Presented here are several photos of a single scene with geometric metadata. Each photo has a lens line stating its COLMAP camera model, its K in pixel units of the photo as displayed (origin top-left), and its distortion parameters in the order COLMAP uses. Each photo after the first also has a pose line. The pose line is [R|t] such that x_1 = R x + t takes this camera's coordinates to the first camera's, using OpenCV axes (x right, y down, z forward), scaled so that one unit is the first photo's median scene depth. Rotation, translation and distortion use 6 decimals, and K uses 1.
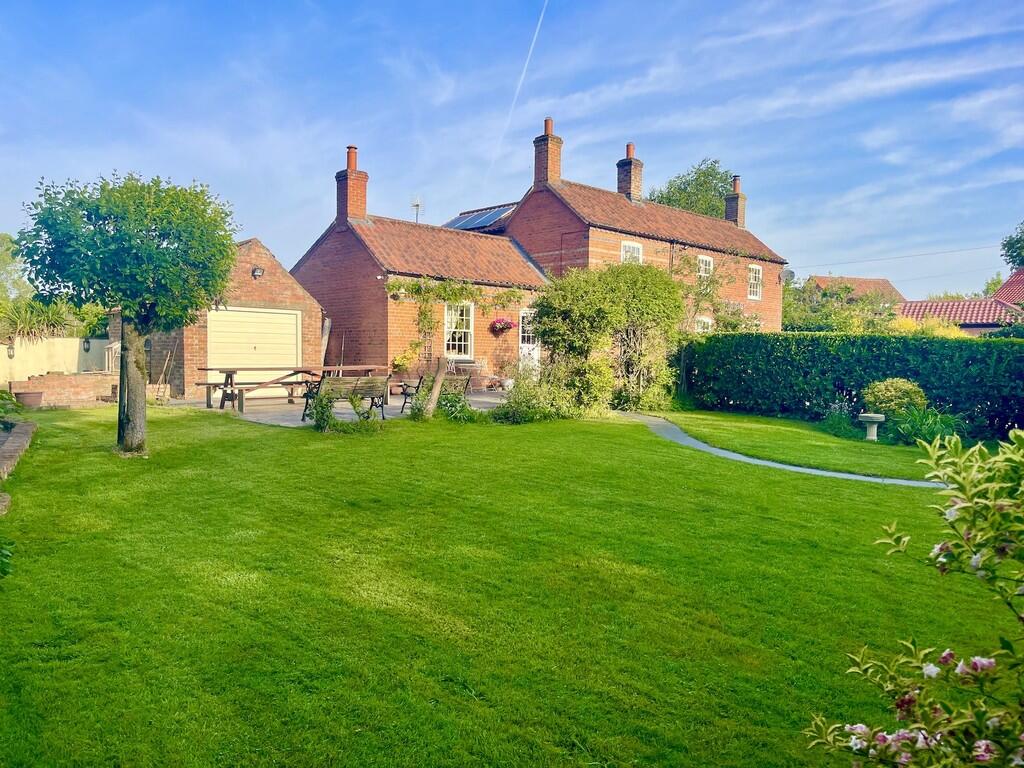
lens RADIAL K [[772.5, 0, 529.5], [0, 772.5, 405.0], [0, 0, 1]] dist [0.072532, -0.089636]
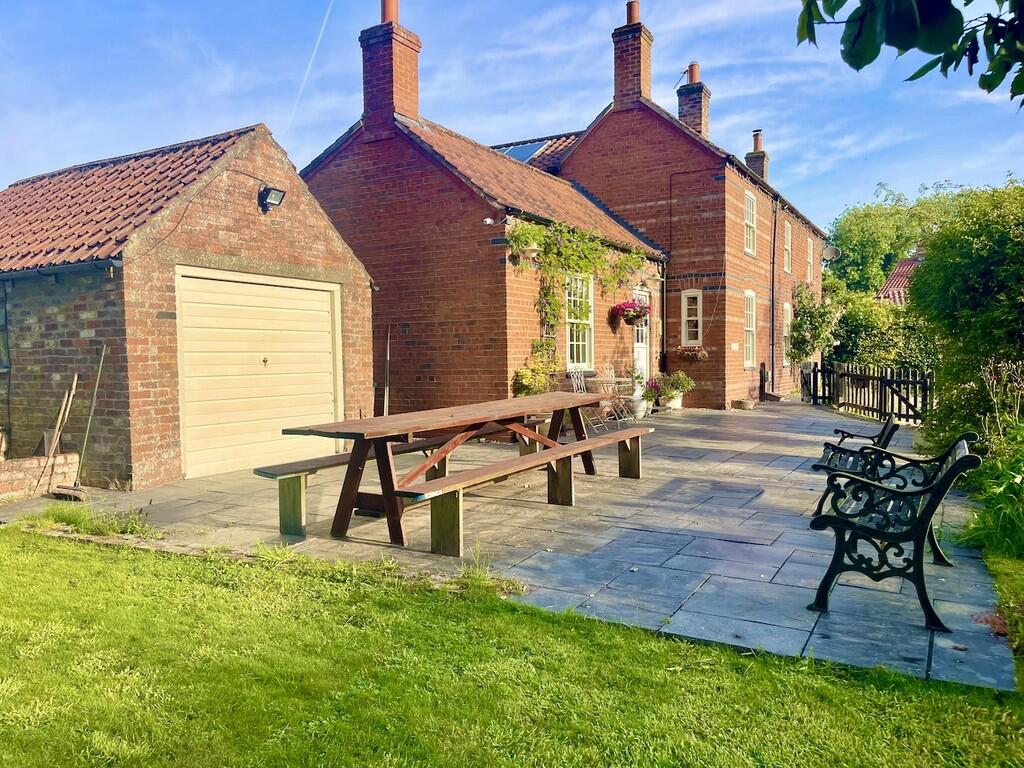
lens RADIAL K [[760.0, 0, 512.0], [0, 760.0, 384.0], [0, 0, 1]] dist [0.079147, -0.088441]
pose [[0.967151, -0.034439, 0.251860, -0.265487], [0.041668, 0.998857, -0.023425, -0.035003], [-0.250766, 0.033150, 0.967480, 0.424845]]
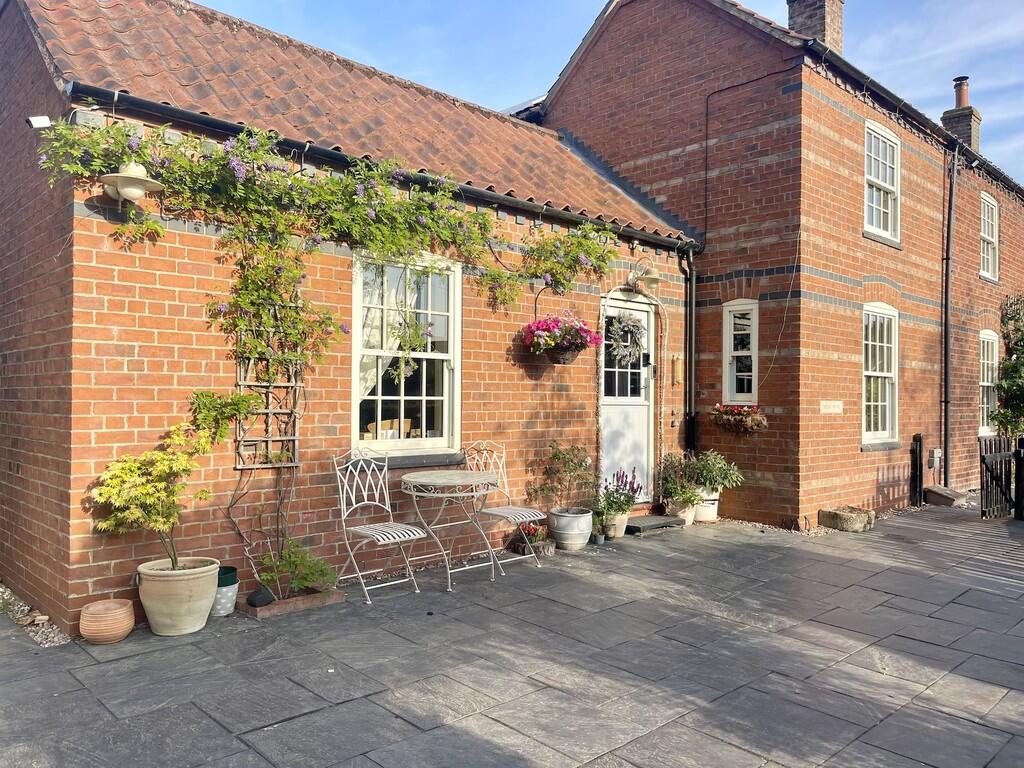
lens RADIAL K [[760.0, 0, 512.0], [0, 760.0, 384.0], [0, 0, 1]] dist [0.079147, -0.088441]
pose [[0.999539, -0.004329, -0.030064, -0.041127], [0.001961, 0.996925, -0.078335, -0.058683], [0.030310, 0.078240, 0.996474, 0.666499]]
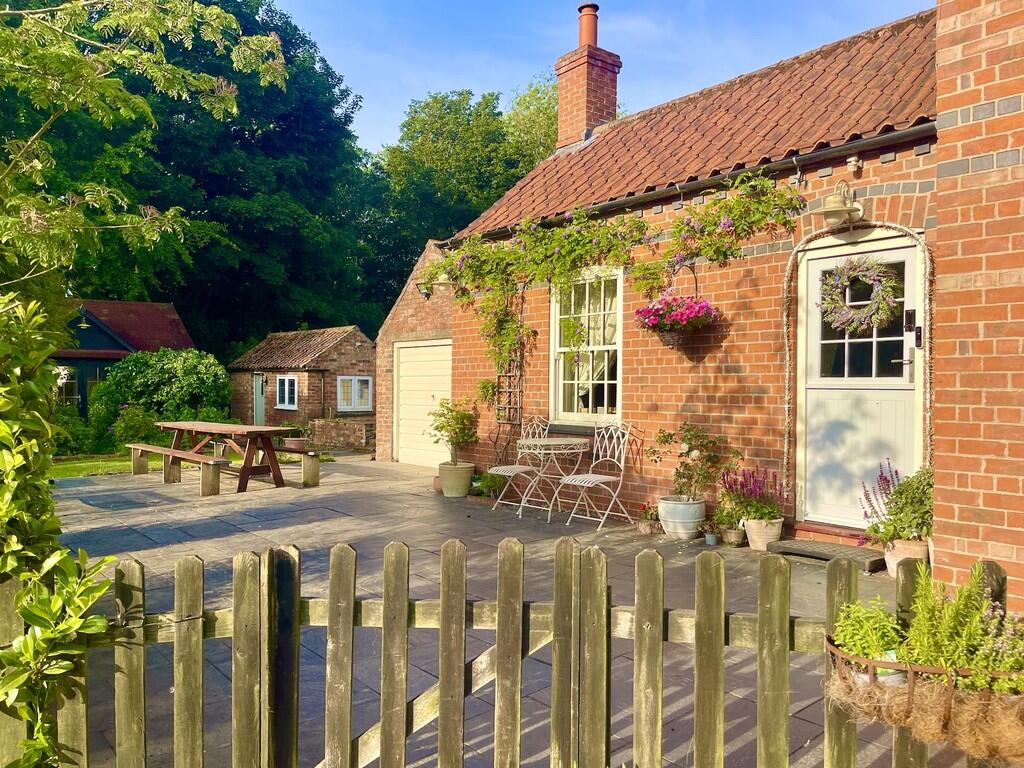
lens RADIAL K [[760.0, 0, 512.0], [0, 760.0, 384.0], [0, 0, 1]] dist [0.079147, -0.088441]
pose [[-0.095809, -0.011991, -0.995327, 0.260066], [-0.061294, 0.998101, -0.006124, -0.069348], [0.993511, 0.060421, -0.096362, 0.926661]]
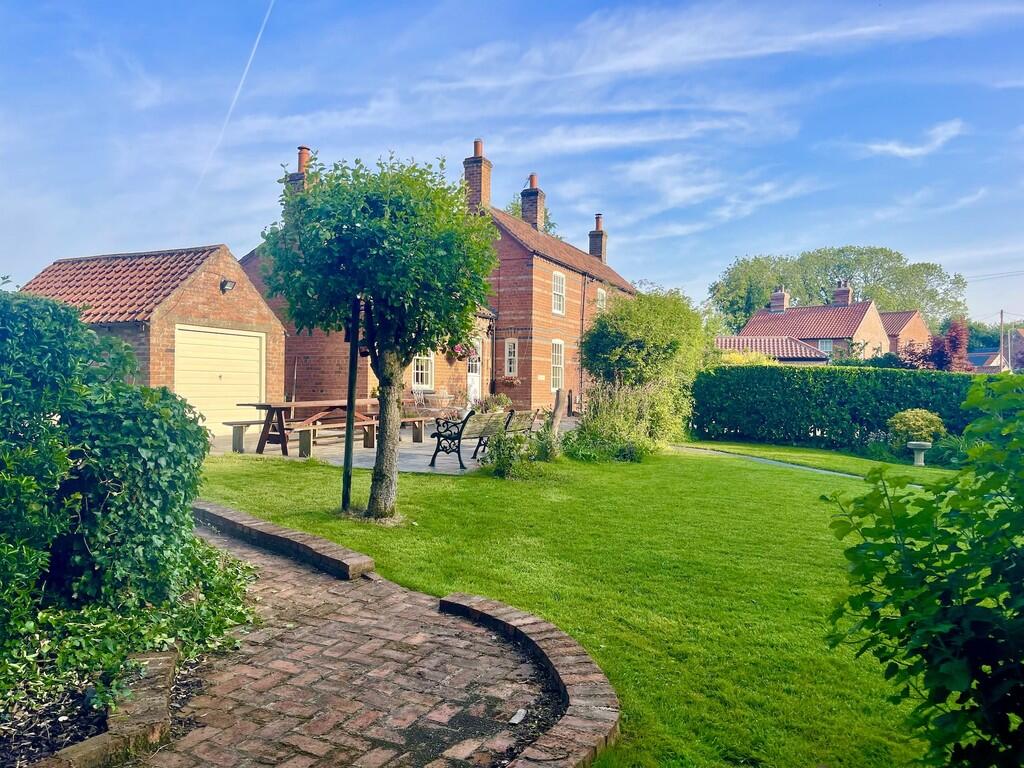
lens RADIAL K [[769.5, 0, 512.0], [0, 769.5, 384.0], [0, 0, 1]] dist [0.091927, -0.097462]
pose [[0.940508, 0.001771, 0.339767, -0.278794], [0.019049, 0.998139, -0.057932, -0.010146], [-0.339237, 0.060958, 0.938724, 0.102936]]
